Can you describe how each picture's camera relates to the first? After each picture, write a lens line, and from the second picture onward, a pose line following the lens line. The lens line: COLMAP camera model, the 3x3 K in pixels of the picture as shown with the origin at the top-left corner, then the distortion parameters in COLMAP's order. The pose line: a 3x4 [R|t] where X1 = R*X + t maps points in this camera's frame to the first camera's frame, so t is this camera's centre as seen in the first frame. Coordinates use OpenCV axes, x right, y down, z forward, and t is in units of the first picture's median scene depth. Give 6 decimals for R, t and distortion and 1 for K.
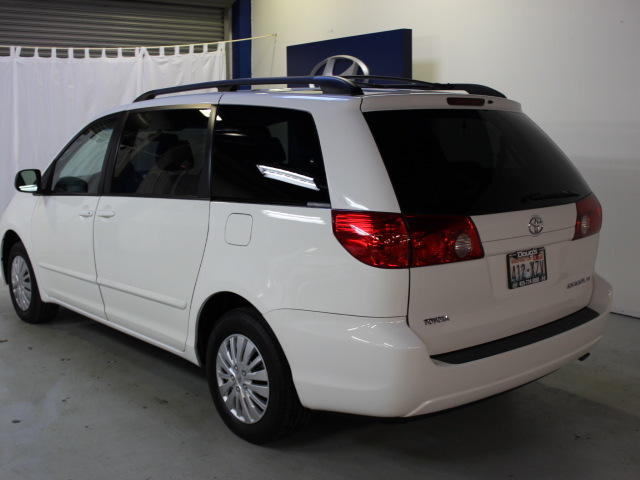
lens RADIAL K [[755.6, 0, 318.5], [0, 755.6, 236.0], [0, 0, 1]] dist [-0.055262, 0.000000]
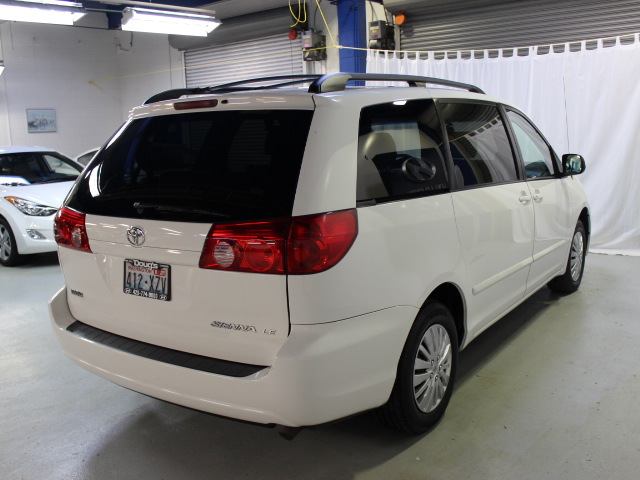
lens RADIAL K [[654.3, 0, 316.3], [0, 654.3, 244.0], [0, 0, 1]] dist [-0.088195, 0.000000]
pose [[0.223808, 0.172209, -0.959299, 0.712059], [-0.107176, 0.982646, 0.151395, -0.096778], [0.968723, 0.068931, 0.238380, 0.642691]]
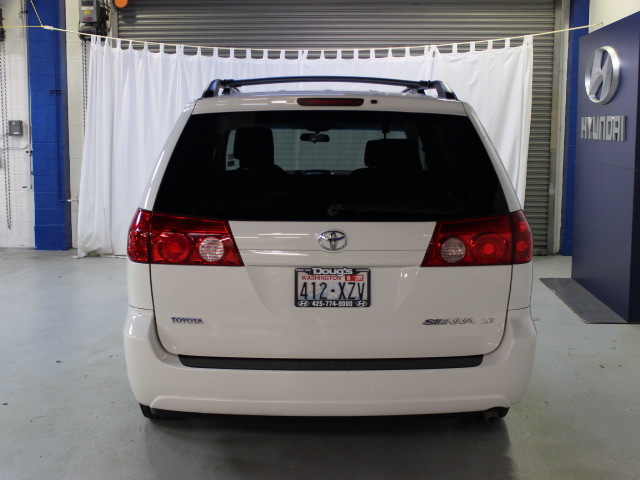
lens RADIAL K [[864.3, 0, 321.7], [0, 864.3, 239.1], [0, 0, 1]] dist [-0.100168, 0.000000]
pose [[0.772453, 0.094234, -0.628042, 0.575066], [-0.105253, 0.994250, 0.019728, -0.021553], [0.626289, 0.050864, 0.777930, 0.124637]]
